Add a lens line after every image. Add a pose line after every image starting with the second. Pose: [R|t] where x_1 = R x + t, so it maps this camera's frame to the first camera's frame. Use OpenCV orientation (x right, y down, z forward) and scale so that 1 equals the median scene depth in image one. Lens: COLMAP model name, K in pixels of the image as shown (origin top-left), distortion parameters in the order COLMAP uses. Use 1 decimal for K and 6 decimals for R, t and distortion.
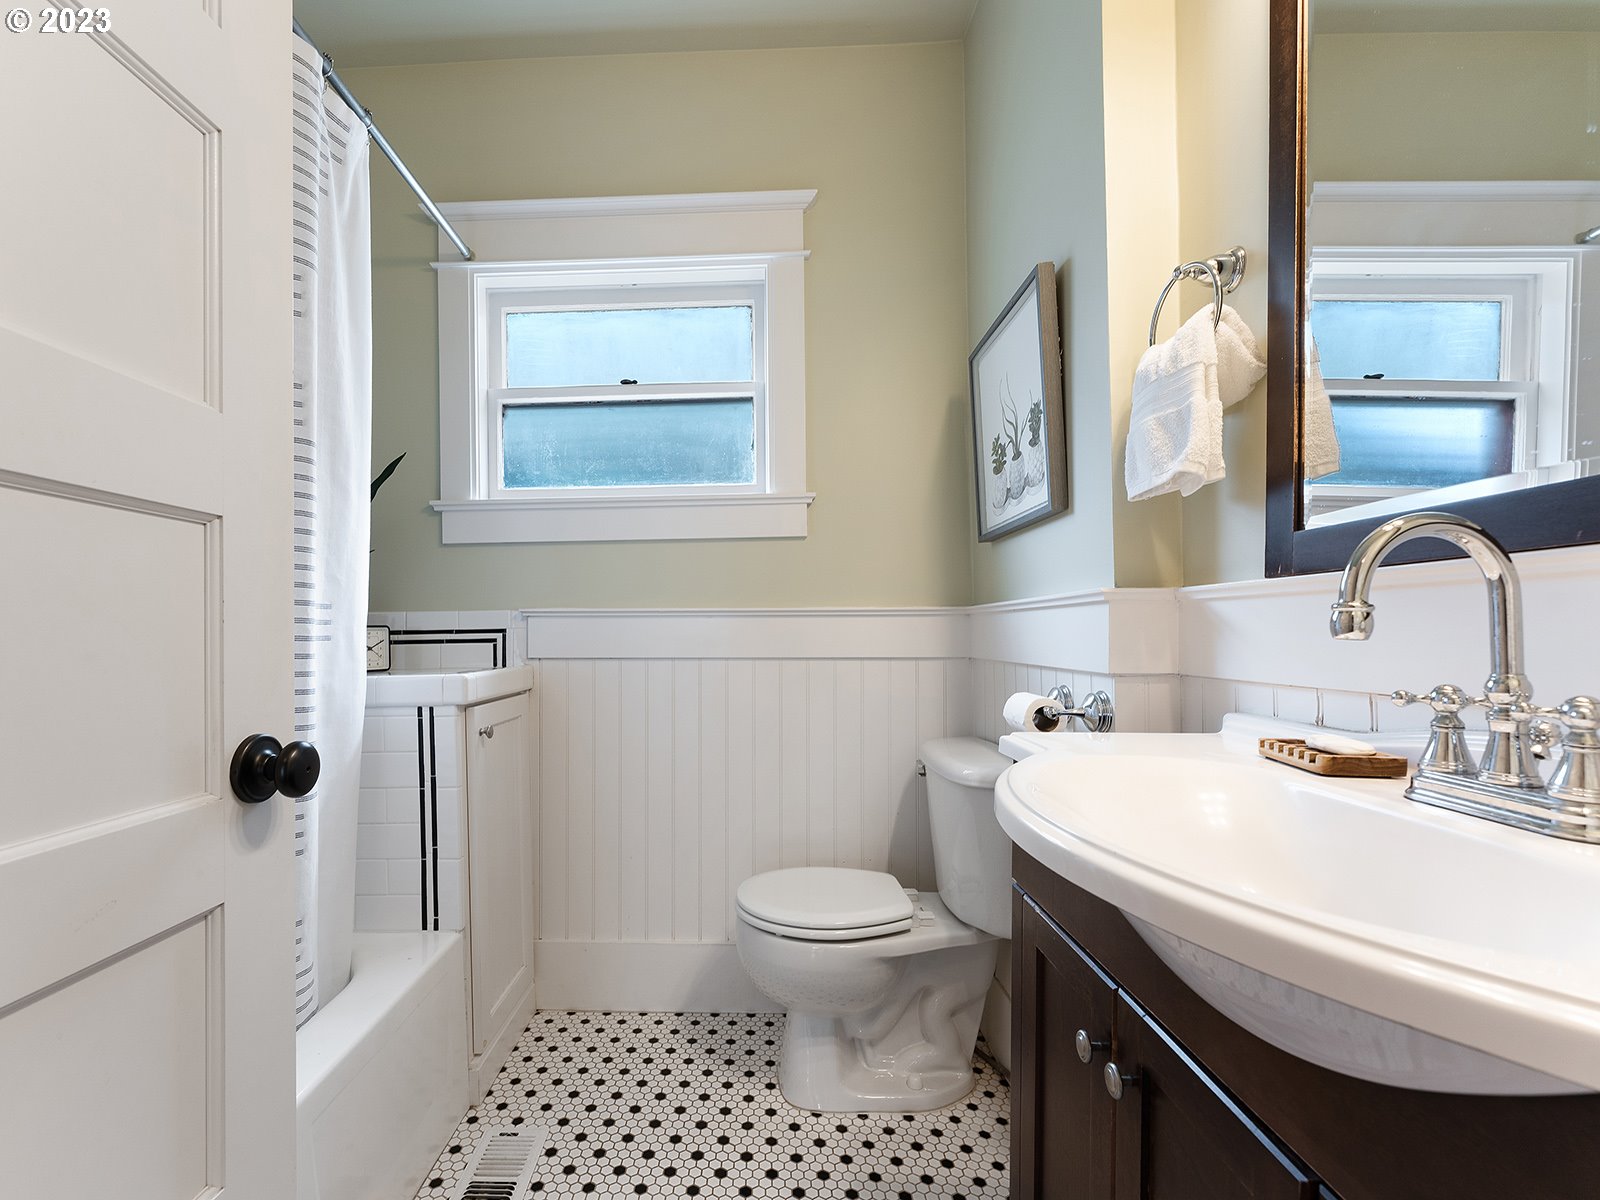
lens RADIAL K [[710.4, 0, 795.6], [0, 710.4, 611.2], [0, 0, 1]] dist [-0.001402, 0.000284]
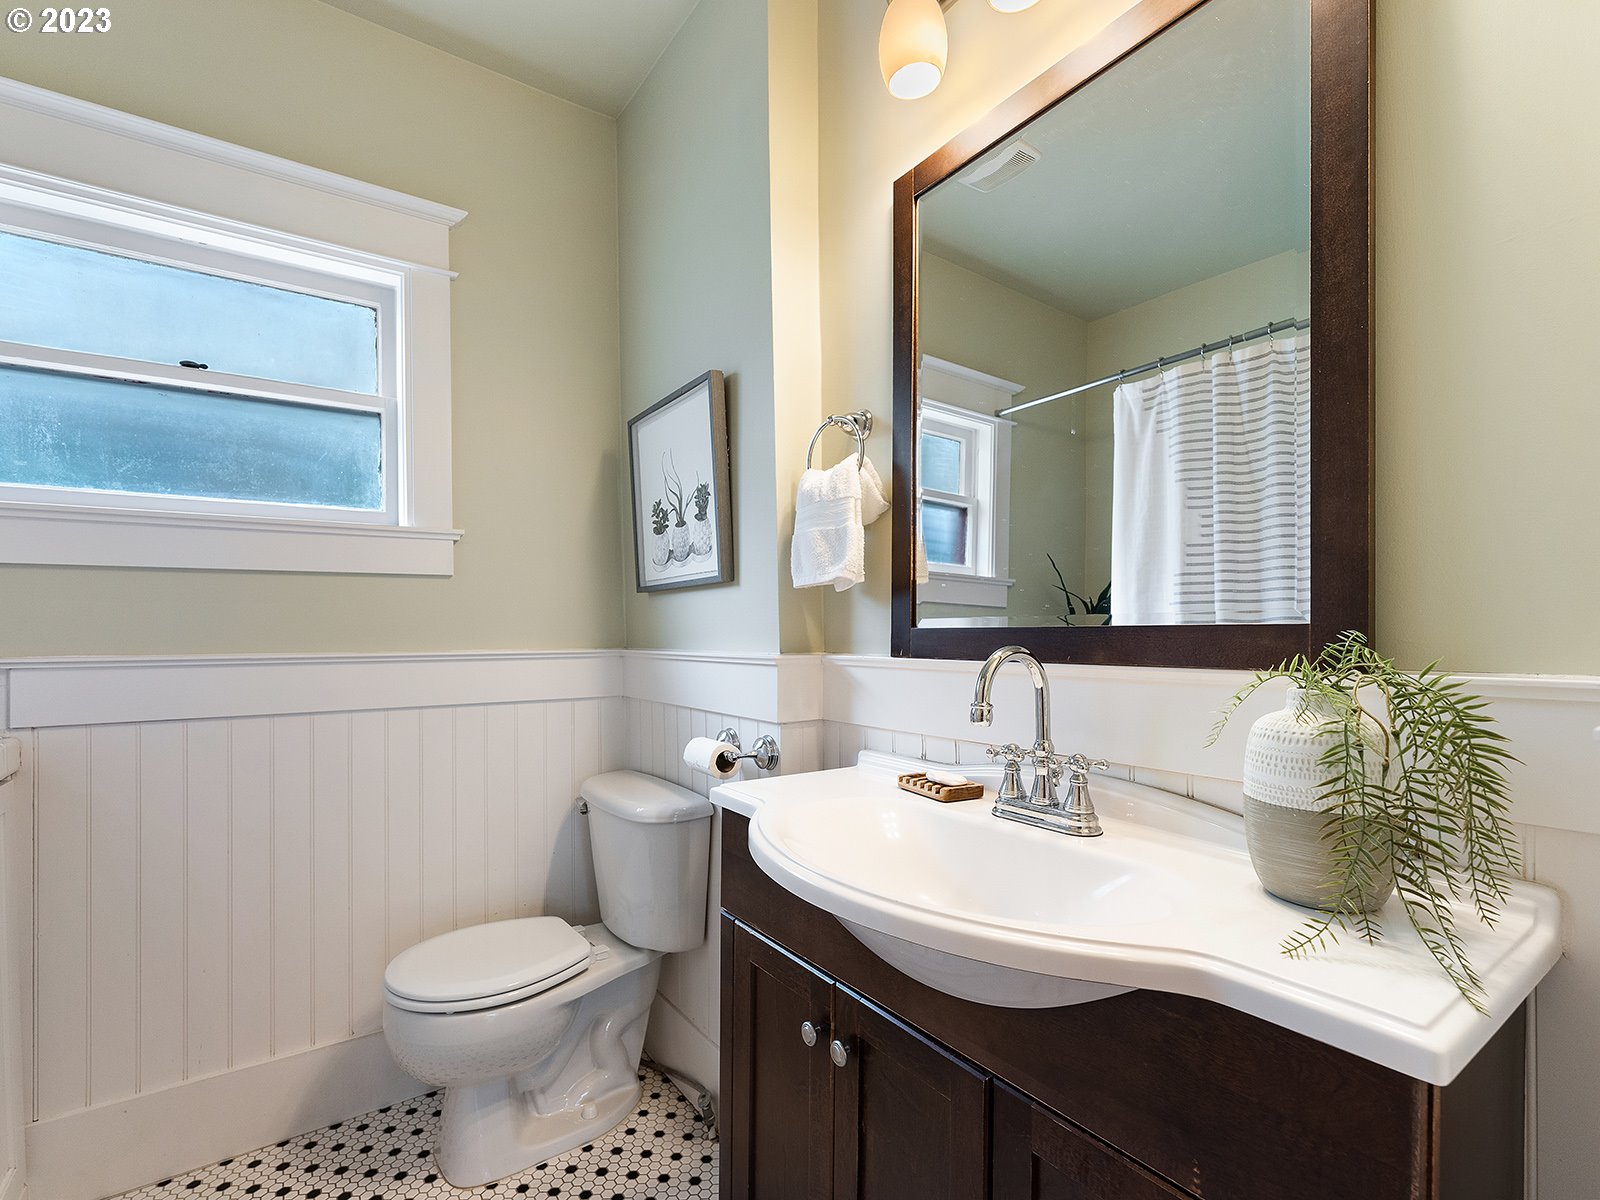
lens RADIAL K [[686.9, 0, 791.8], [0, 686.9, 603.8], [0, 0, 1]] dist [-0.001064, 0.000785]
pose [[0.821282, 0.017215, 0.570263, -0.184261], [-0.012612, 0.999848, -0.012019, -0.085258], [-0.570383, 0.002679, 0.821374, -0.012242]]
